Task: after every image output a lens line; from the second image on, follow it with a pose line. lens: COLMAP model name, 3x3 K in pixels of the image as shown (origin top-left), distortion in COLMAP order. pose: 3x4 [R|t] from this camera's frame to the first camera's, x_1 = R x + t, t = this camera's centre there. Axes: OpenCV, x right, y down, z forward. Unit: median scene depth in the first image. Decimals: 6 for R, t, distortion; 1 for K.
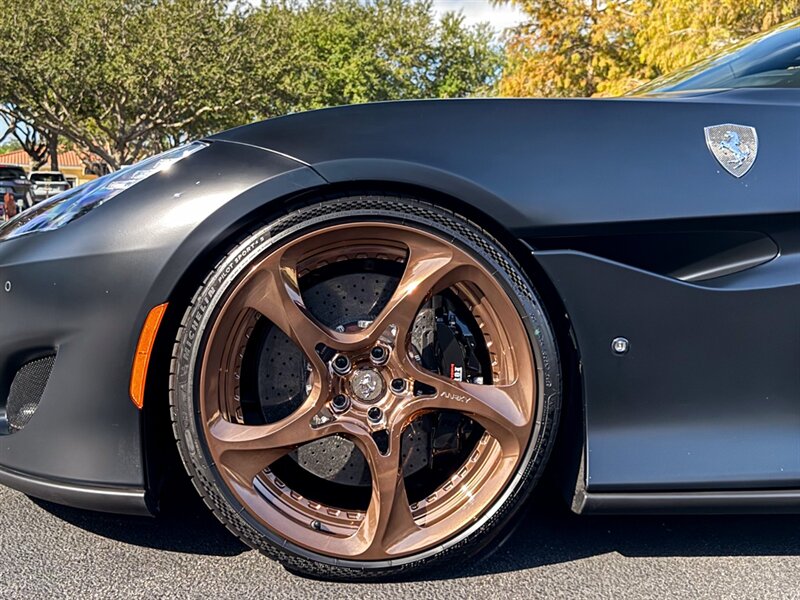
lens RADIAL K [[969.4, 0, 366.5], [0, 969.4, 290.7], [0, 0, 1]] dist [0.057068, 0.000000]
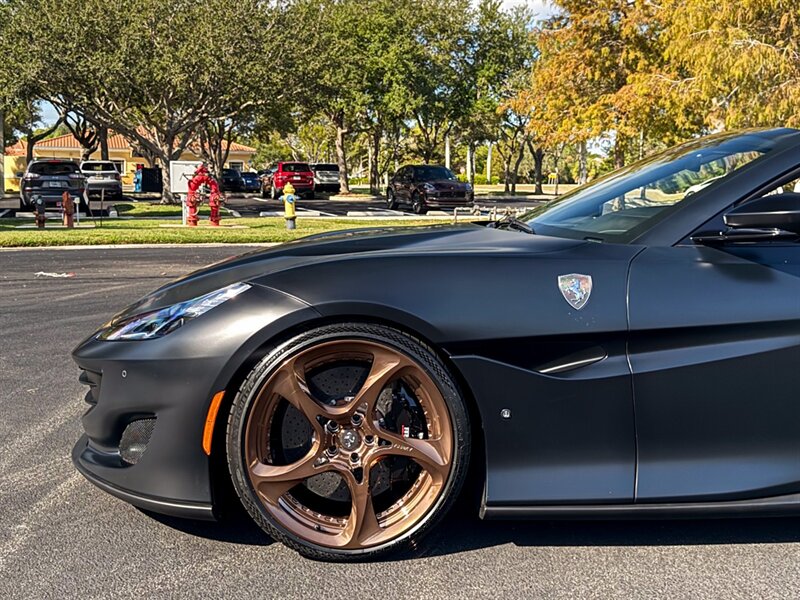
lens RADIAL K [[969.4, 0, 380.4], [0, 969.4, 274.5], [0, 0, 1]] dist [0.057068, 0.000000]
pose [[0.999468, -0.007708, -0.031702, 0.093392], [0.007992, 0.999929, 0.008863, -0.167351], [0.031632, -0.009111, 0.999458, -0.529880]]
